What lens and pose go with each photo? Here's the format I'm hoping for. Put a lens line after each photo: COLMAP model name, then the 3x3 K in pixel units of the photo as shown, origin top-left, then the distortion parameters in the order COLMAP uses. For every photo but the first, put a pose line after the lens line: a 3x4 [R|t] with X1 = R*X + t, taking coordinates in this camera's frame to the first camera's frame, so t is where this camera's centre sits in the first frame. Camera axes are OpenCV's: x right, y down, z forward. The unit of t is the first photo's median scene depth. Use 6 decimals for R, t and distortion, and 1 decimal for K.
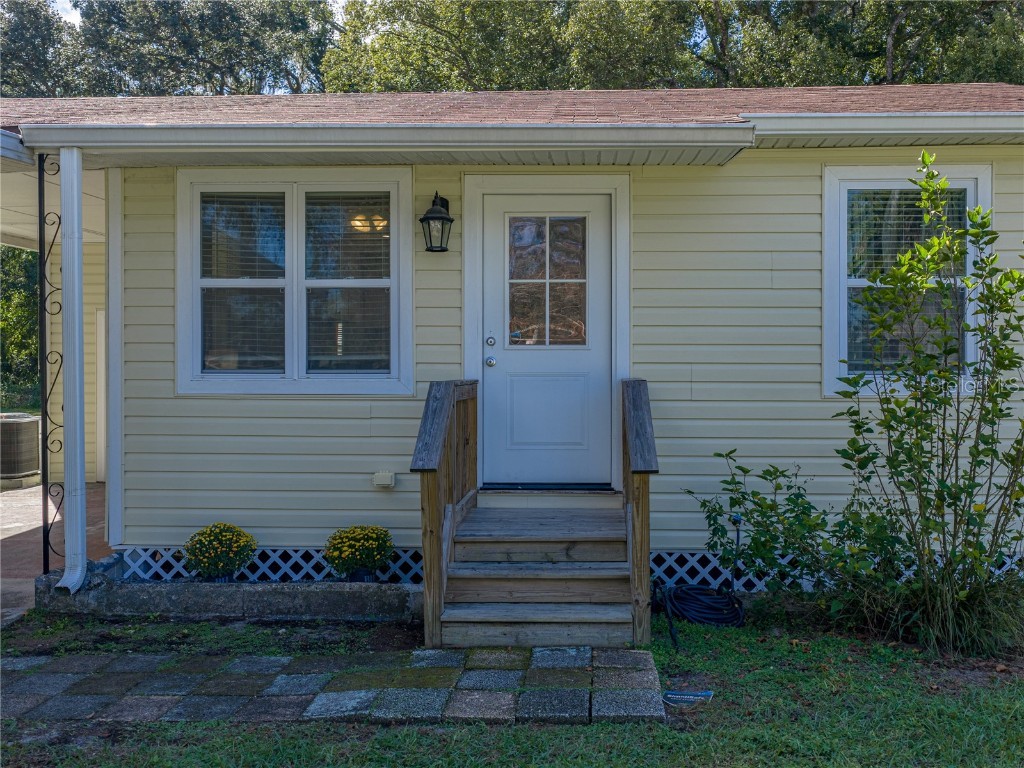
lens RADIAL K [[941.4, 0, 539.8], [0, 941.4, 379.3], [0, 0, 1]] dist [0.020231, -0.018886]
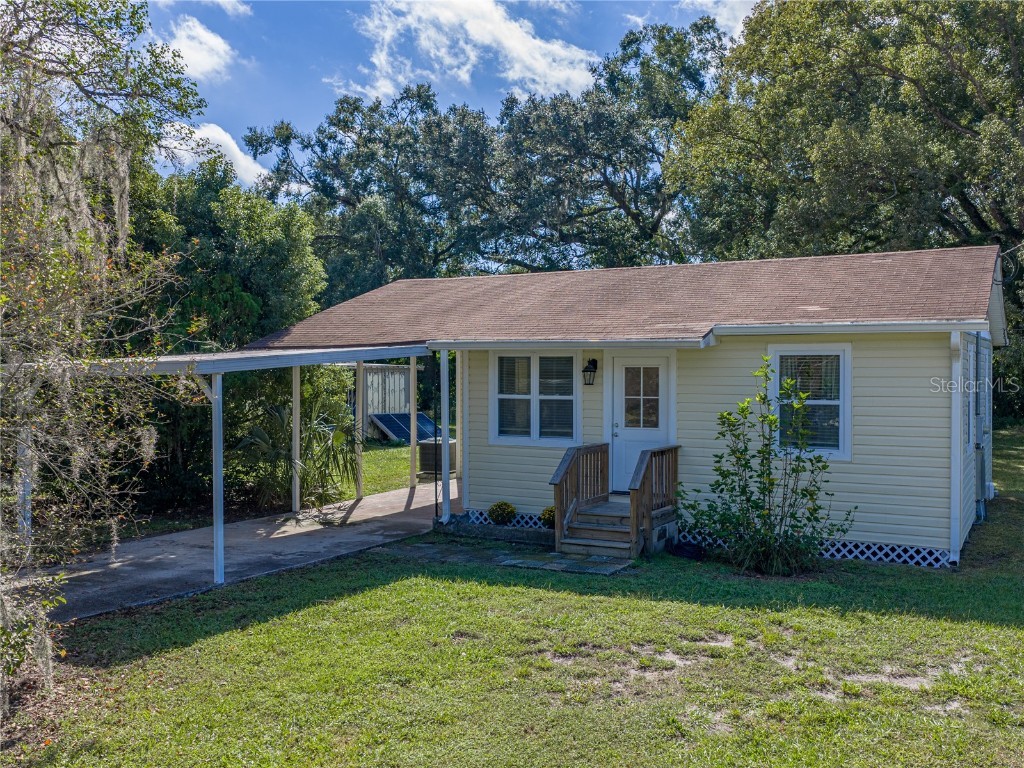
lens RADIAL K [[941.4, 0, 539.8], [0, 941.4, 379.3], [0, 0, 1]] dist [0.020231, -0.018886]
pose [[0.903736, 0.004211, -0.428070, 0.719512], [-0.003921, 0.999991, 0.001559, -0.148867], [0.428072, 0.000270, 0.903744, -1.035634]]
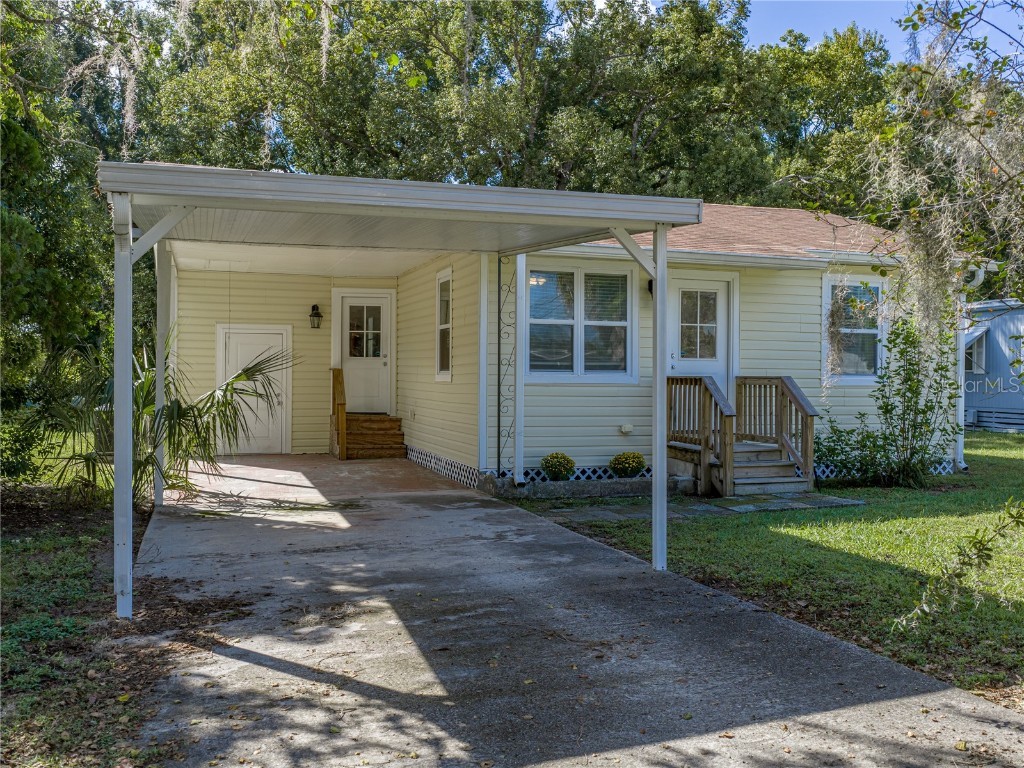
lens RADIAL K [[941.4, 0, 539.8], [0, 941.4, 379.3], [0, 0, 1]] dist [0.020231, -0.018886]
pose [[0.929255, 0.006959, 0.369374, -1.002661], [0.000574, 0.999794, -0.020281, 0.044398], [-0.369439, 0.019058, 0.929059, -0.652529]]
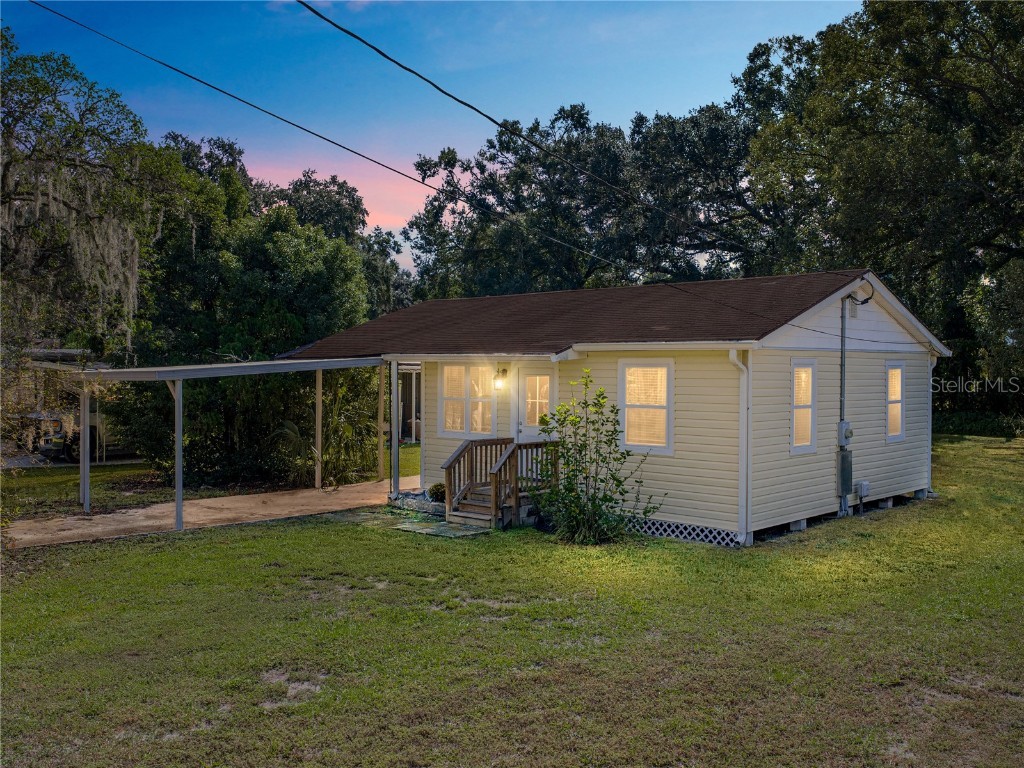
lens RADIAL K [[941.4, 0, 539.8], [0, 941.4, 379.3], [0, 0, 1]] dist [0.020231, -0.018886]
pose [[0.773216, 0.010631, -0.634053, 1.679974], [-0.011128, 0.999933, 0.003195, -0.173694], [0.634045, 0.004585, 0.773283, -1.021165]]
